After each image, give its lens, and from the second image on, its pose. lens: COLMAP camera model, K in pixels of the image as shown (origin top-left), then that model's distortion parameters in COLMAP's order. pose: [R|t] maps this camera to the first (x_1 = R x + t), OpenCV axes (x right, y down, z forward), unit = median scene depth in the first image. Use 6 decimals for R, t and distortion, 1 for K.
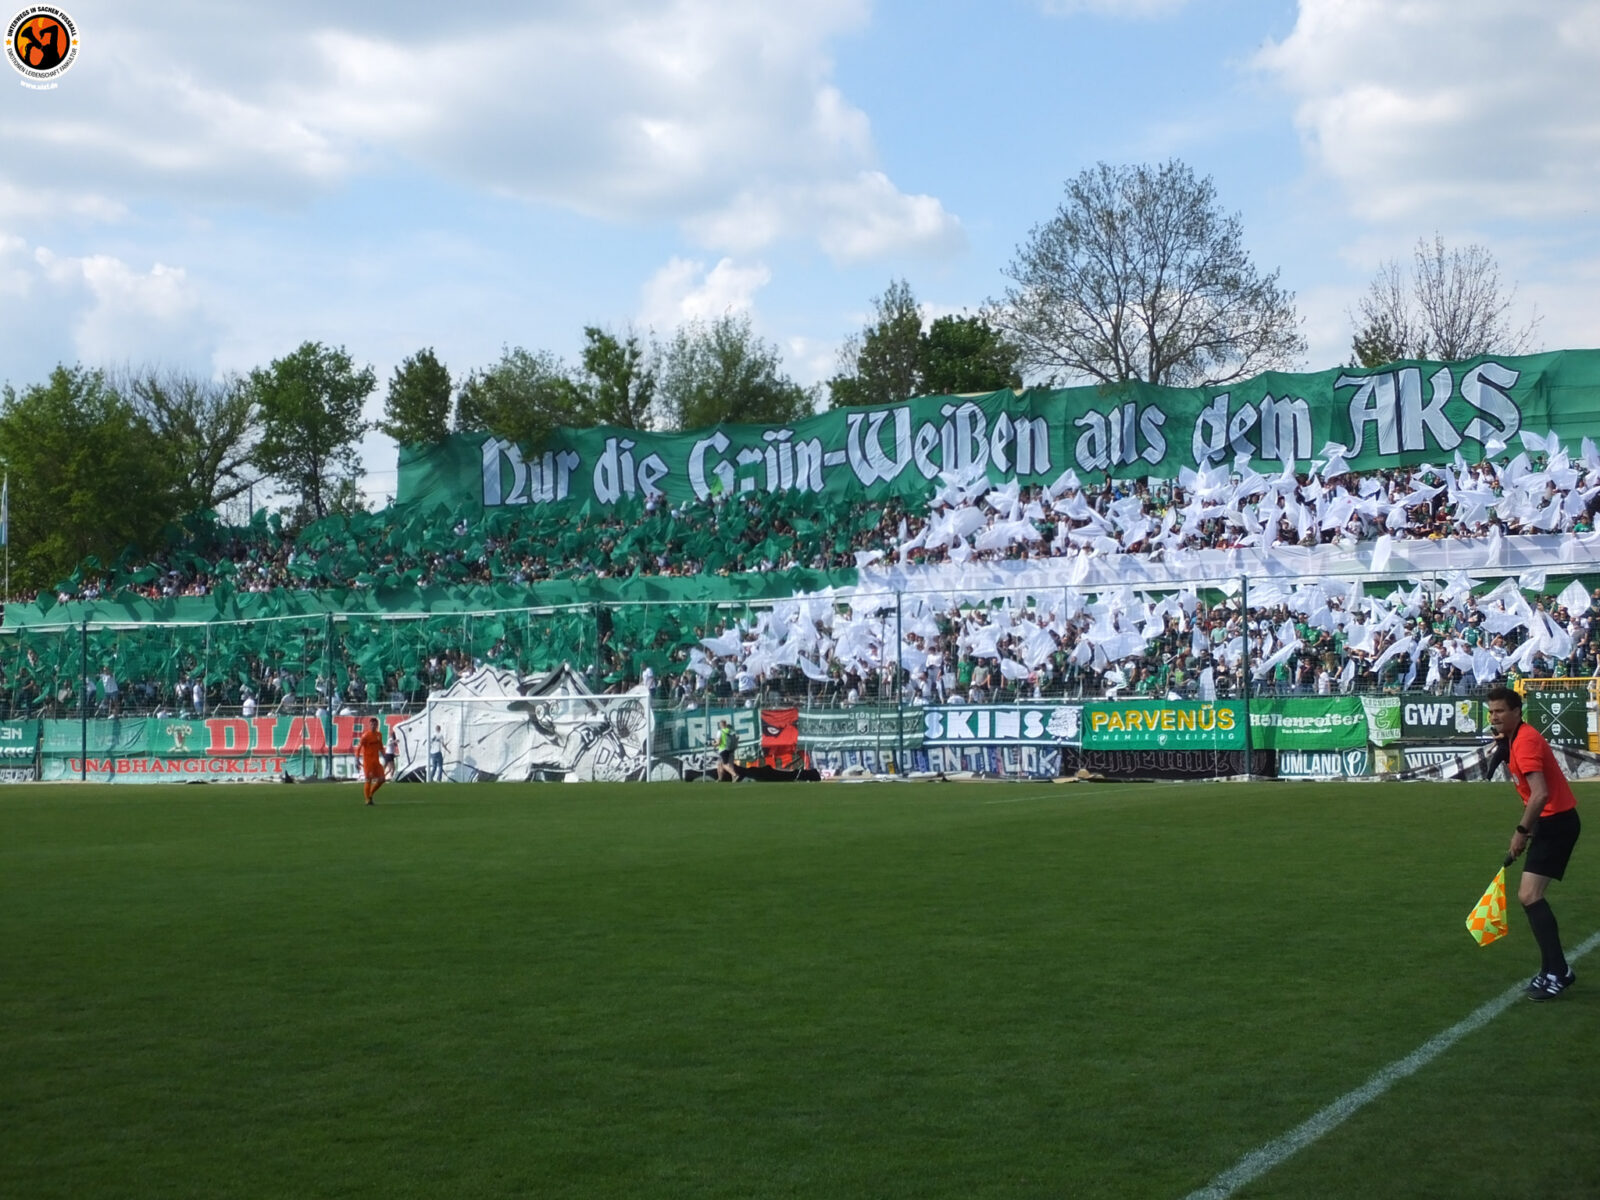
lens RADIAL K [[2515.6, 0, 846.9], [0, 2515.6, 629.4], [0, 0, 1]] dist [0.073729, 0.000000]
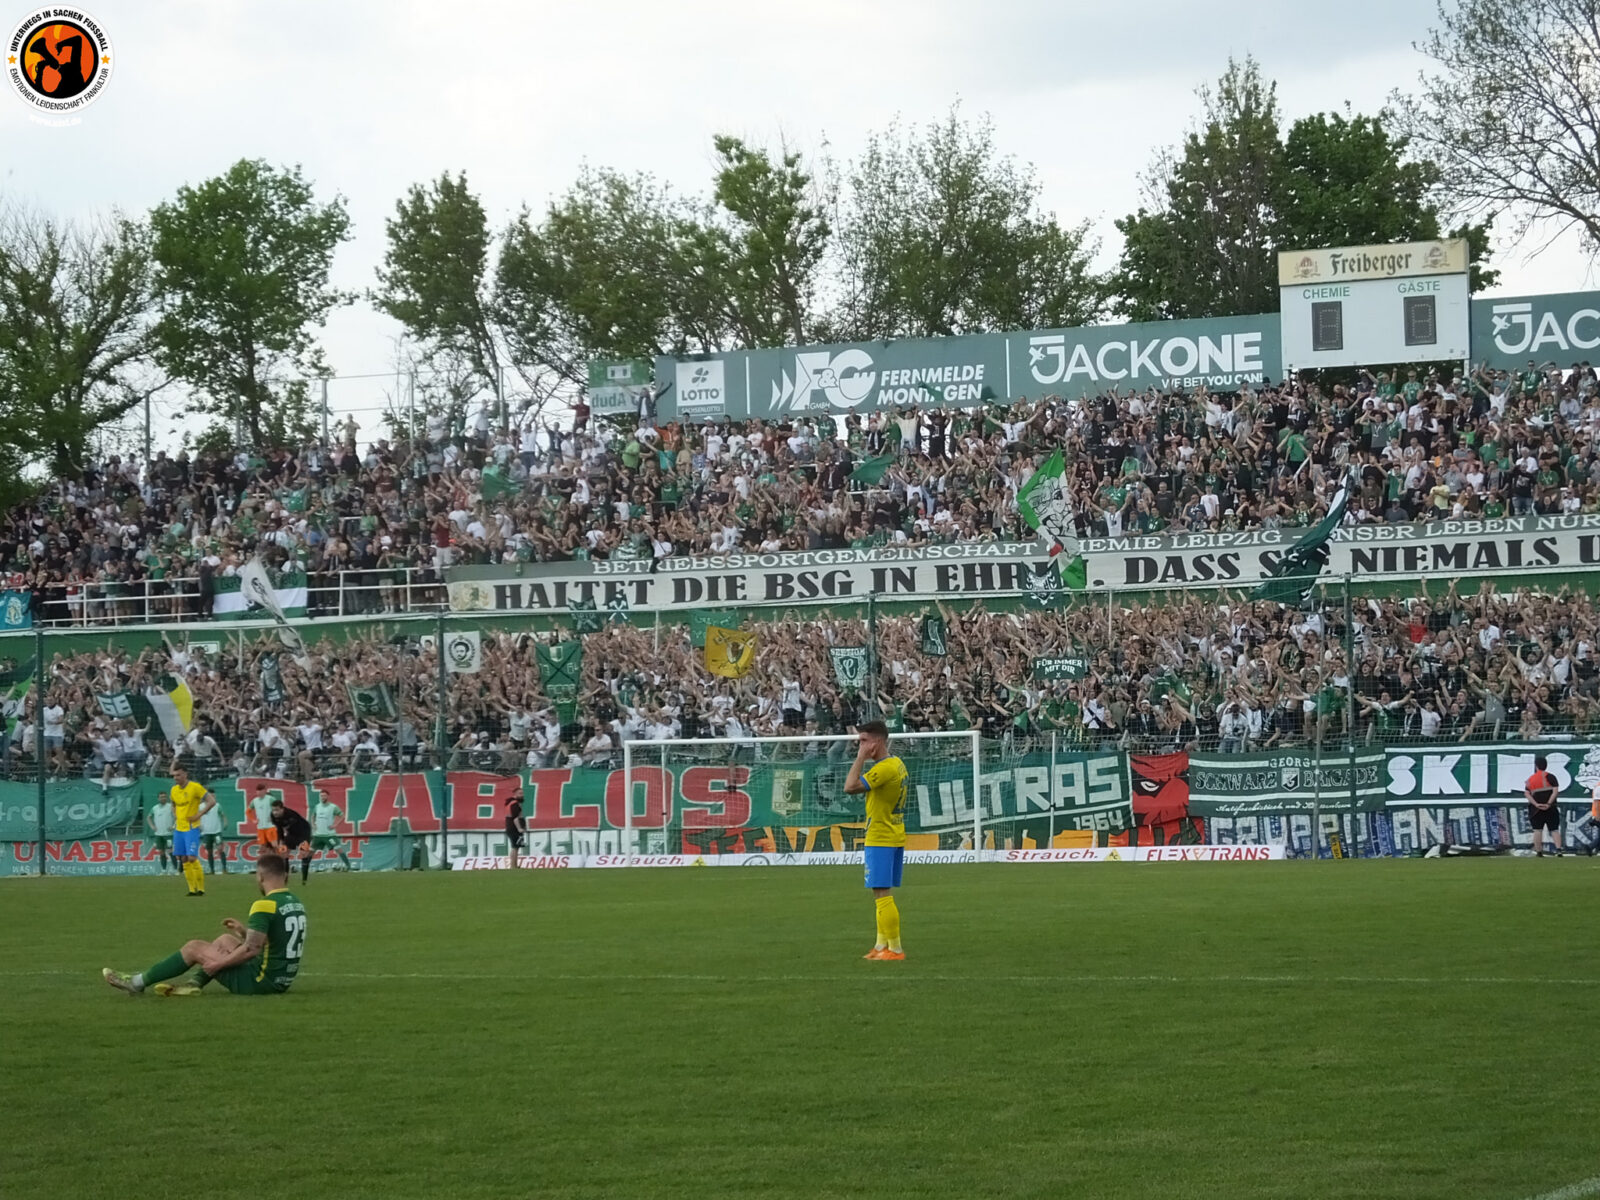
lens RADIAL K [[5634.3, 0, 763.7], [0, 5634.3, 656.9], [0, 0, 1]] dist [0.257959, 0.000000]
pose [[0.999904, -0.007618, 0.011597, -0.106687], [0.007526, 0.999940, 0.007988, -0.004852], [-0.011657, -0.007900, 0.999901, -0.356931]]
